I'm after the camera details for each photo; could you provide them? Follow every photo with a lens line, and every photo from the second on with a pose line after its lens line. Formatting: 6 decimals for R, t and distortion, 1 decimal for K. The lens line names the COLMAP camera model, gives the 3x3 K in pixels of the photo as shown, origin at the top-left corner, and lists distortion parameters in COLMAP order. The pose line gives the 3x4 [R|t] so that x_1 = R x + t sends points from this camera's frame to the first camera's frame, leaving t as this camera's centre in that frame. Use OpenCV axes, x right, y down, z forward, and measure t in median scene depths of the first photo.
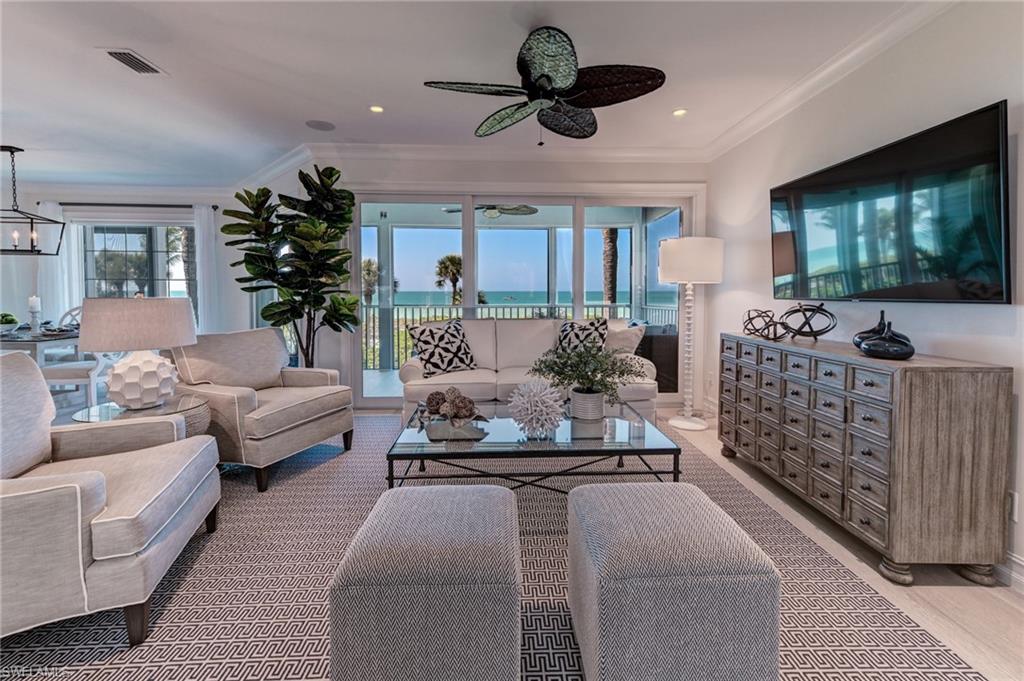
lens RADIAL K [[413.5, 0, 514.8], [0, 413.5, 307.1], [0, 0, 1]] dist [0.001745, 0.000175]
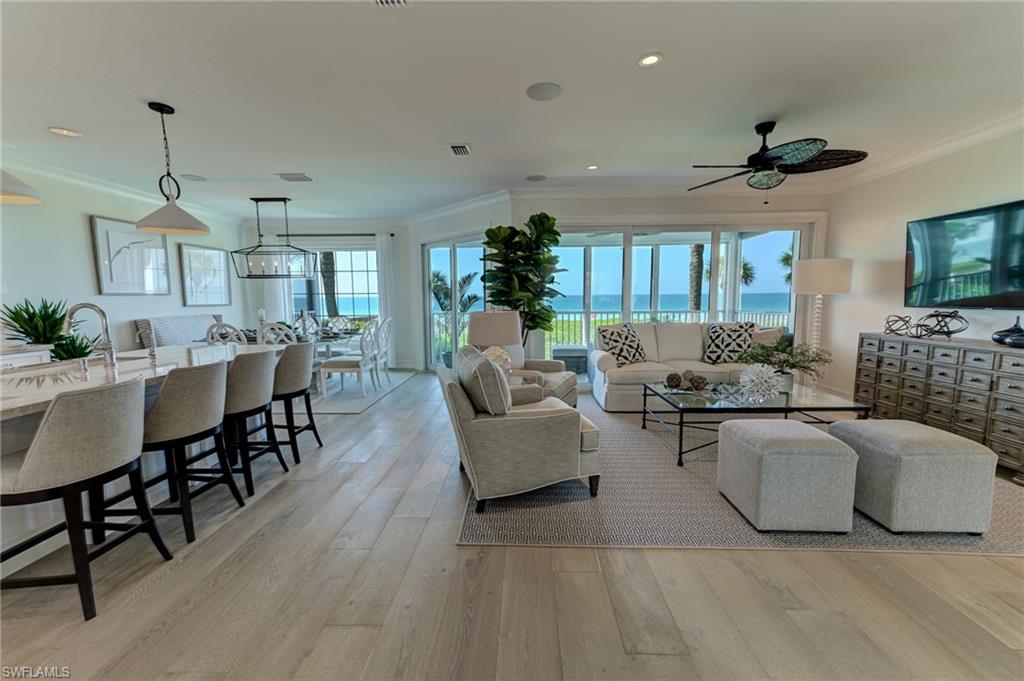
lens RADIAL K [[389.8, 0, 512.0], [0, 389.8, 340.5], [0, 0, 1]] dist [0.000254, -0.000017]
pose [[0.997057, -0.002815, -0.076611, -0.460867], [0.008501, 0.997223, 0.073986, -0.013817], [0.076190, -0.074419, 0.994312, -0.295646]]
